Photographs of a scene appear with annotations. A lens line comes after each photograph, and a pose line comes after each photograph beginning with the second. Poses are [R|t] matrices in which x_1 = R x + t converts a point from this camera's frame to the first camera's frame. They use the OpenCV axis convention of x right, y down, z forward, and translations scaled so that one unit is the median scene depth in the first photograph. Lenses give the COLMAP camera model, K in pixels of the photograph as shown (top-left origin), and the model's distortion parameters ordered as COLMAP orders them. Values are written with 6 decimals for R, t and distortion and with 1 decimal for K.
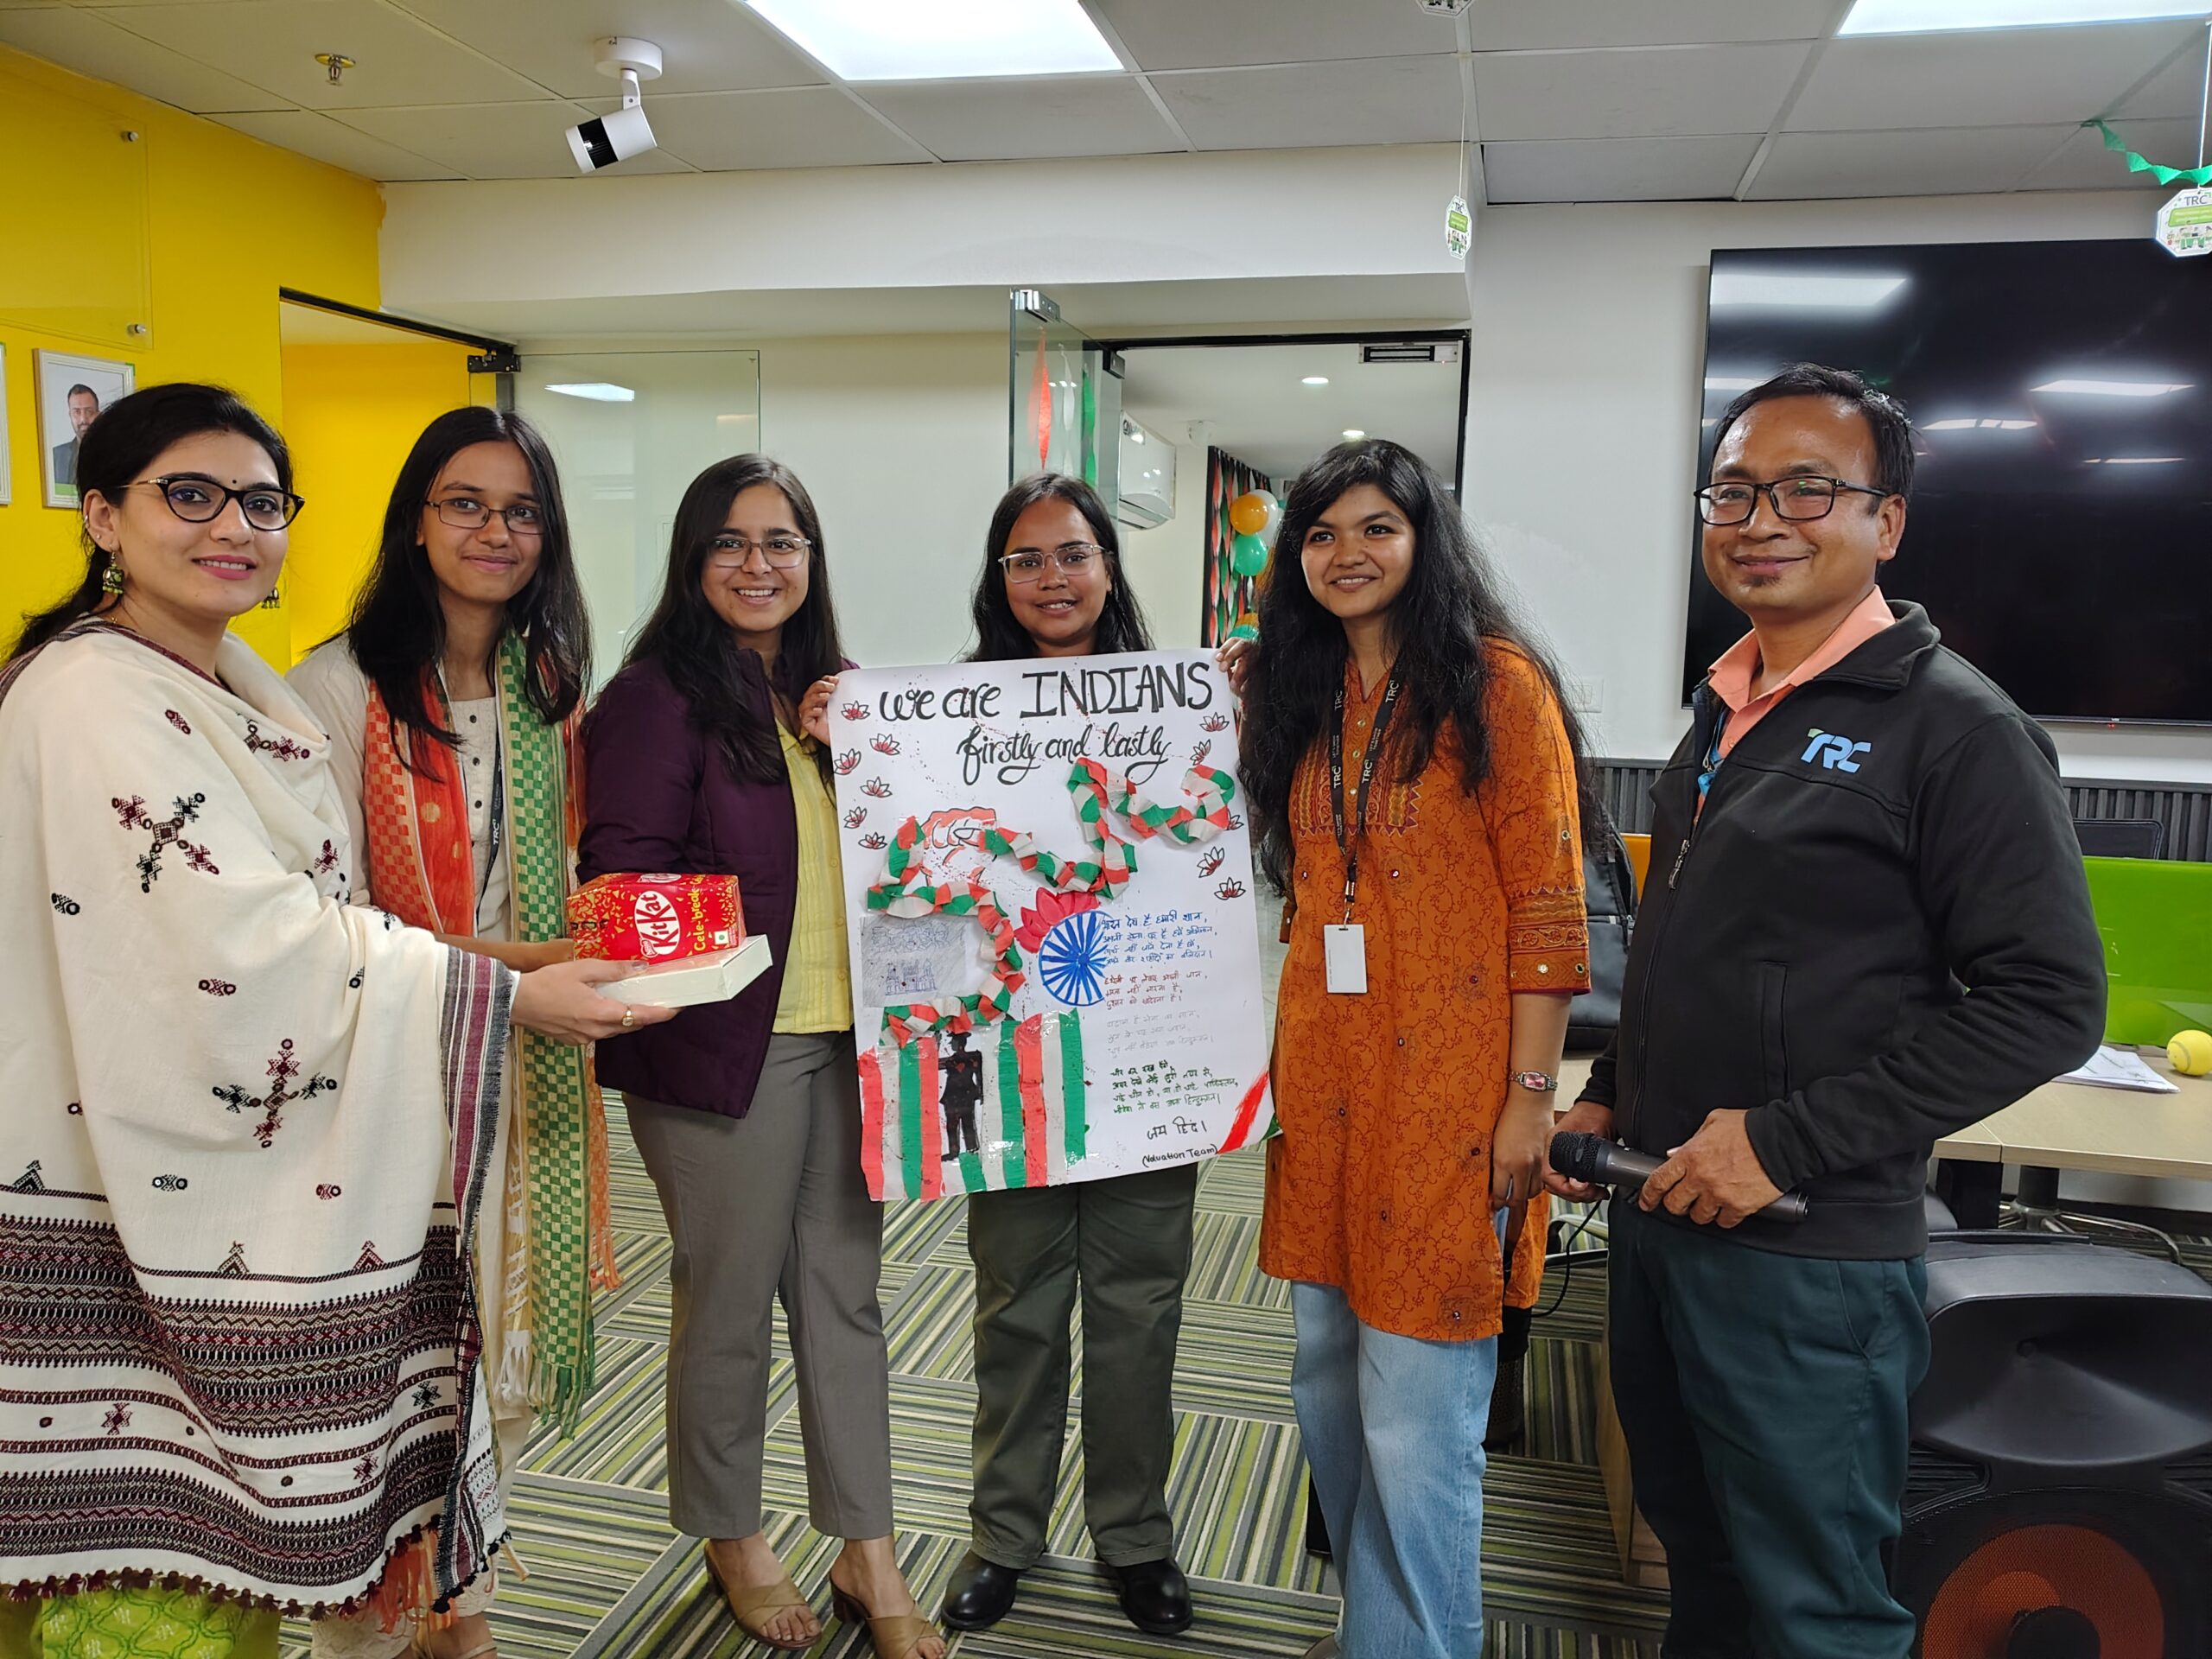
lens RADIAL K [[1649.9, 0, 1106.0], [0, 1649.9, 829.5], [0, 0, 1]] dist [0.002762, -0.026268]
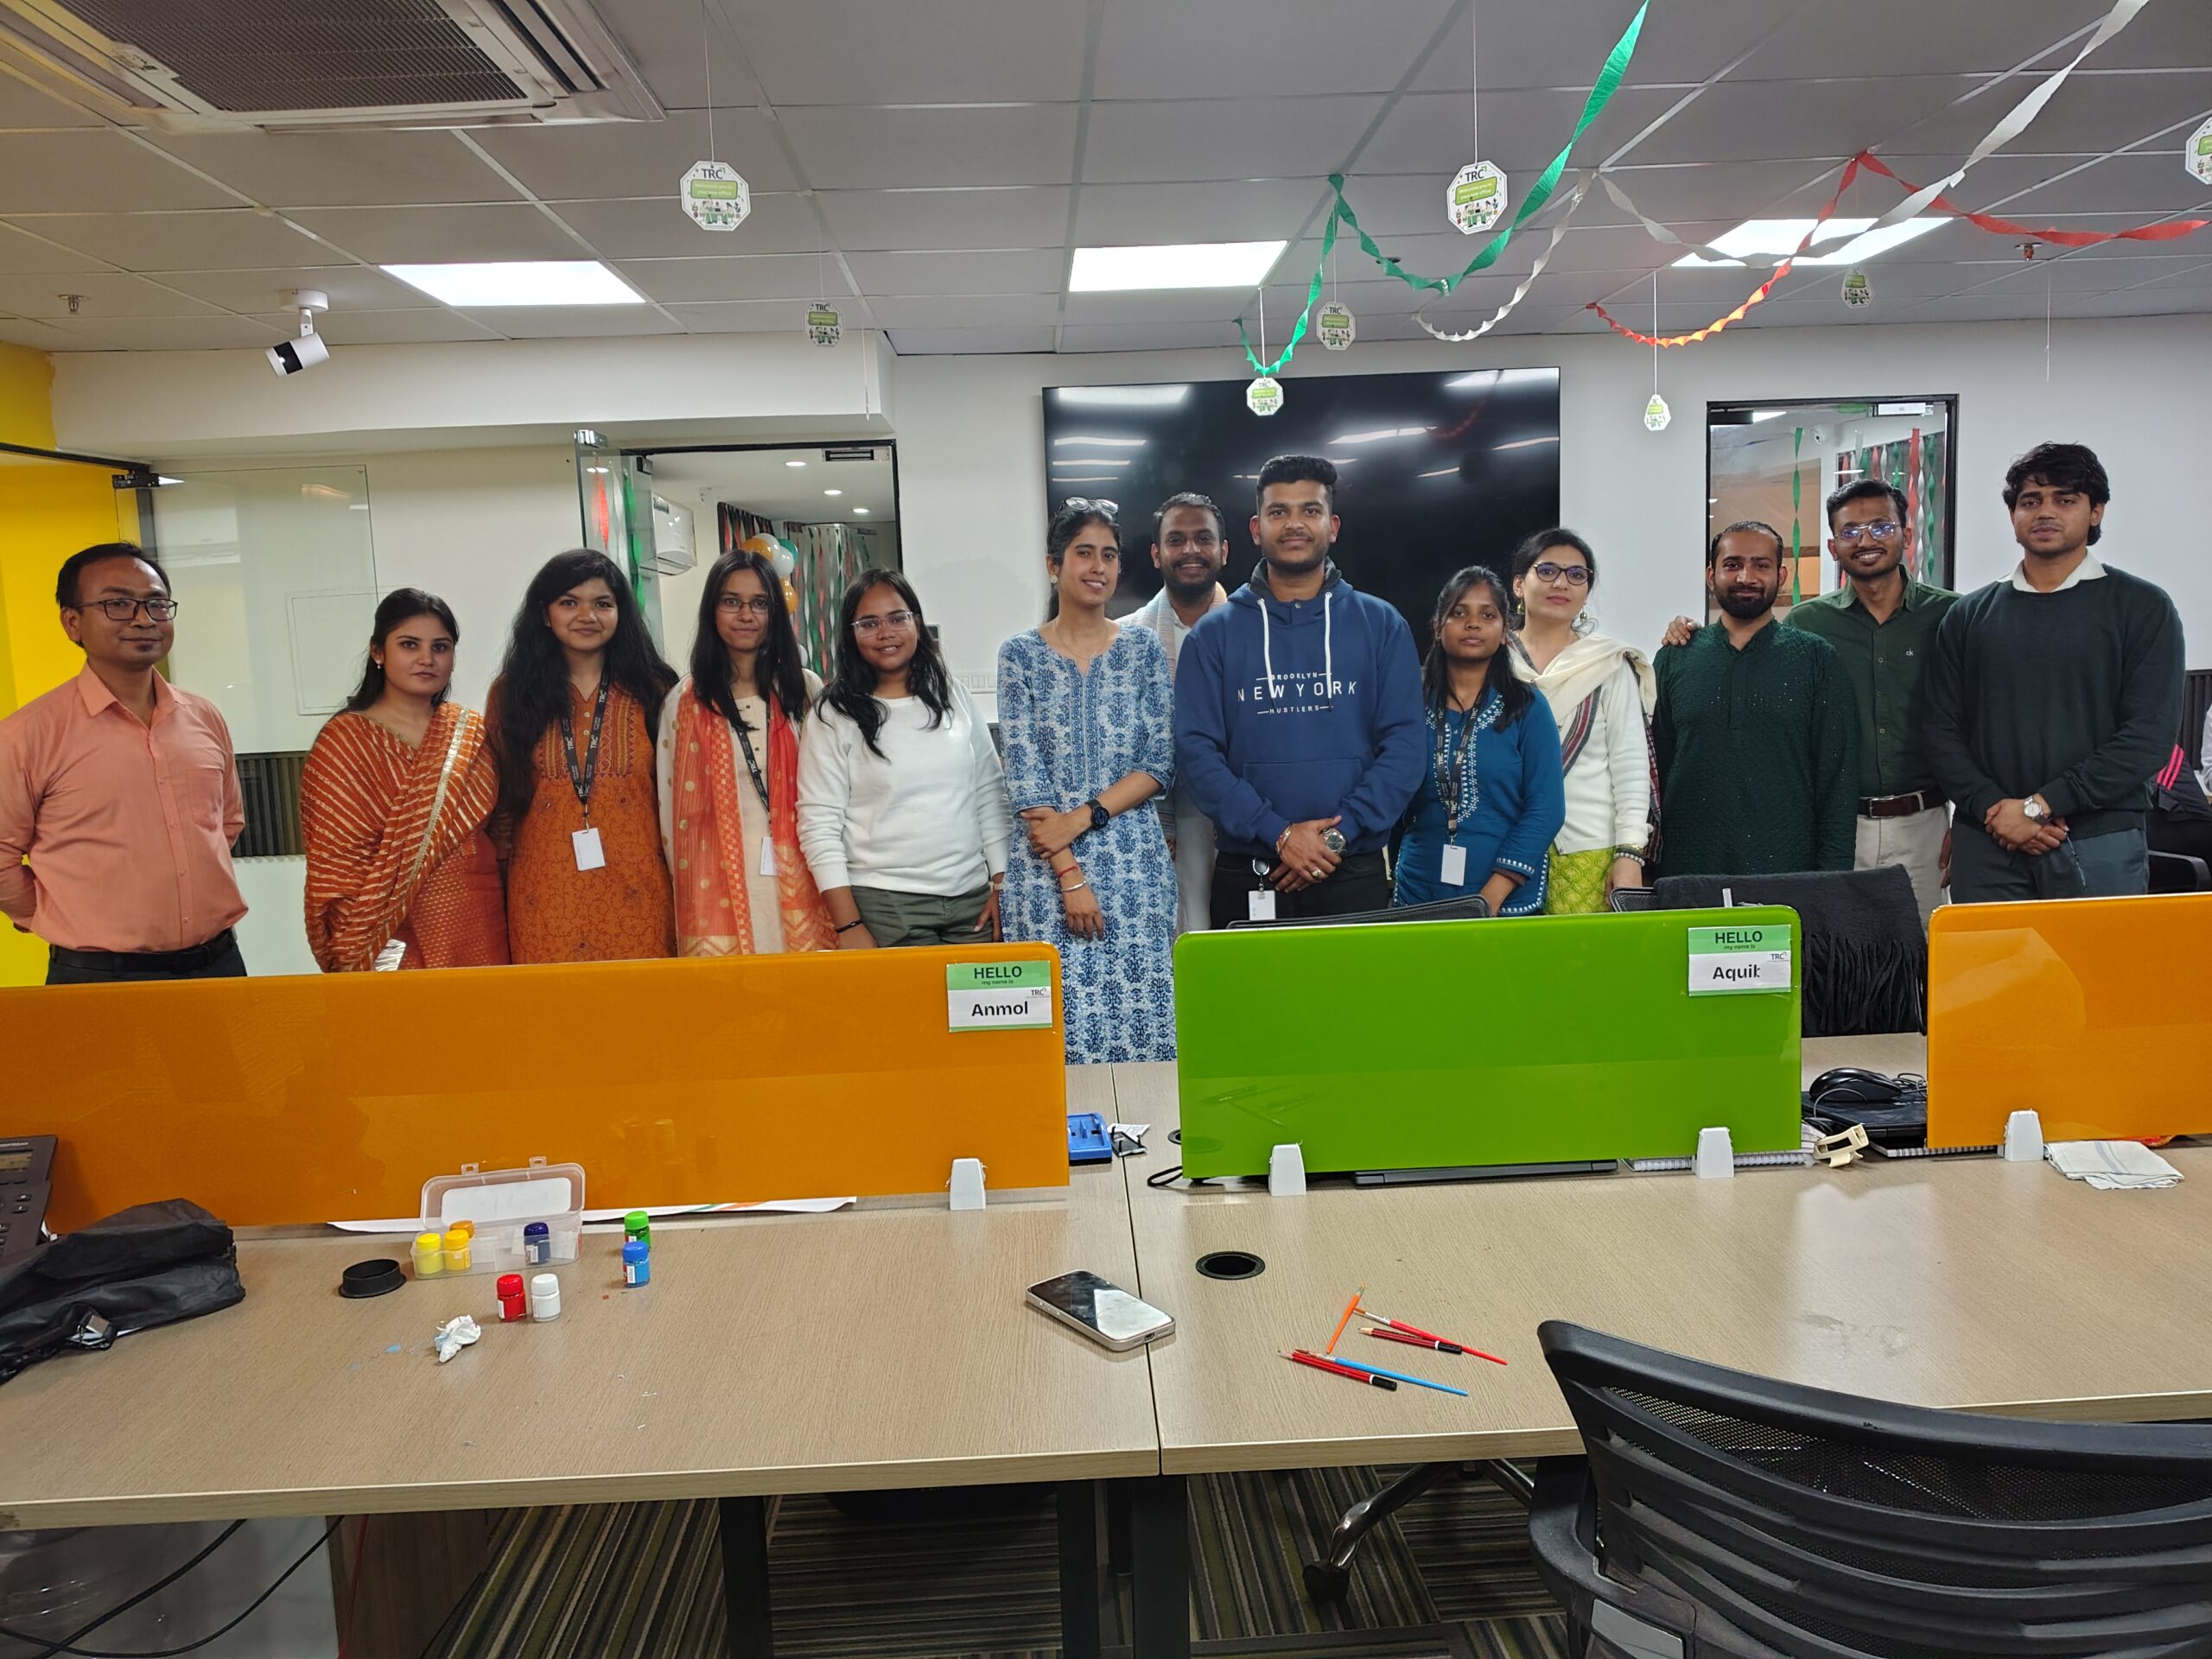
lens RADIAL K [[1641.2, 0, 1106.0], [0, 1641.2, 829.5], [0, 0, 1]] dist [0.022895, -0.030211]
pose [[0.957107, -0.095658, 0.273490, -0.035903], [0.097124, 0.995238, 0.008209, 0.052911], [-0.272973, 0.018705, 0.961840, -0.480737]]
